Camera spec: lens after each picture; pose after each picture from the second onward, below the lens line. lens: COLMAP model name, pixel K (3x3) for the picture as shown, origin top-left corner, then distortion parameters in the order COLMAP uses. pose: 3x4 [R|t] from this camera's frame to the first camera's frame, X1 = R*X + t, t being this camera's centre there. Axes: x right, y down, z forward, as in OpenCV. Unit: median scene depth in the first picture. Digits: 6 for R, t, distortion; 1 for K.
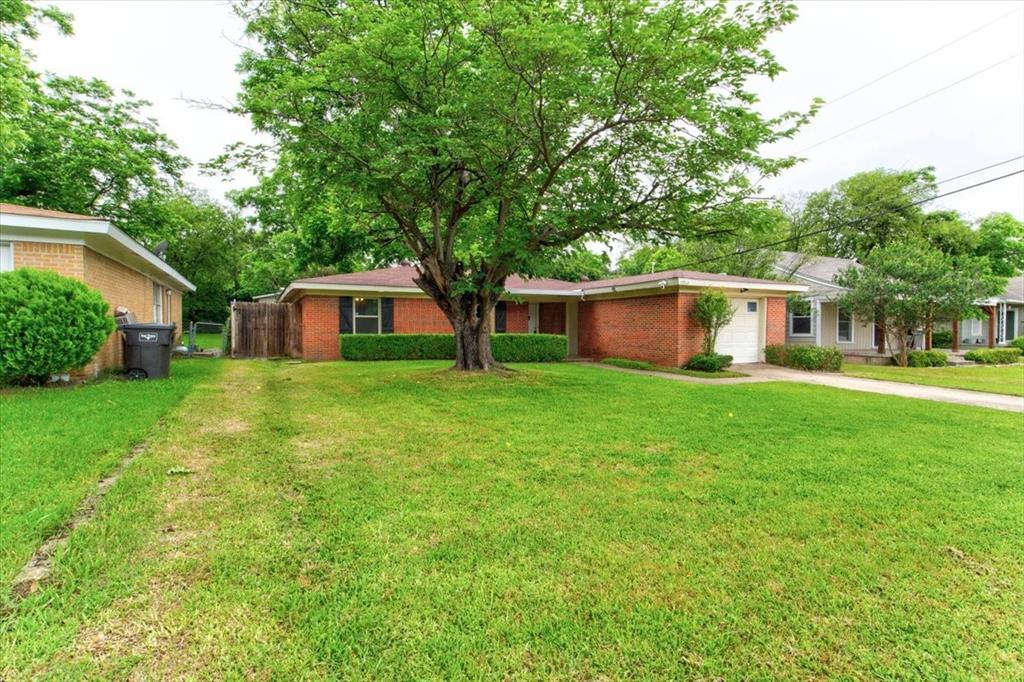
lens RADIAL K [[521.2, 0, 510.7], [0, 521.2, 337.5], [0, 0, 1]] dist [-0.004269, 0.003912]
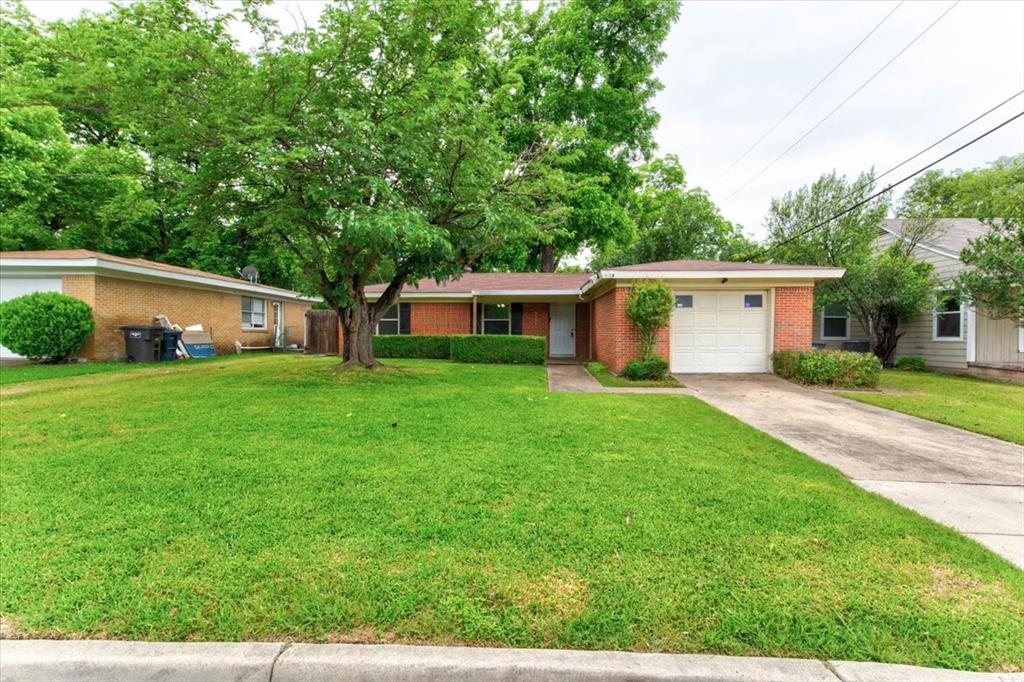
lens RADIAL K [[521.2, 0, 510.4], [0, 521.2, 341.8], [0, 0, 1]] dist [-0.004269, 0.003912]
pose [[0.867008, 0.008558, -0.498220, 0.537811], [-0.008944, 0.999959, 0.001611, 0.004232], [0.498214, 0.003060, 0.867049, 0.143666]]
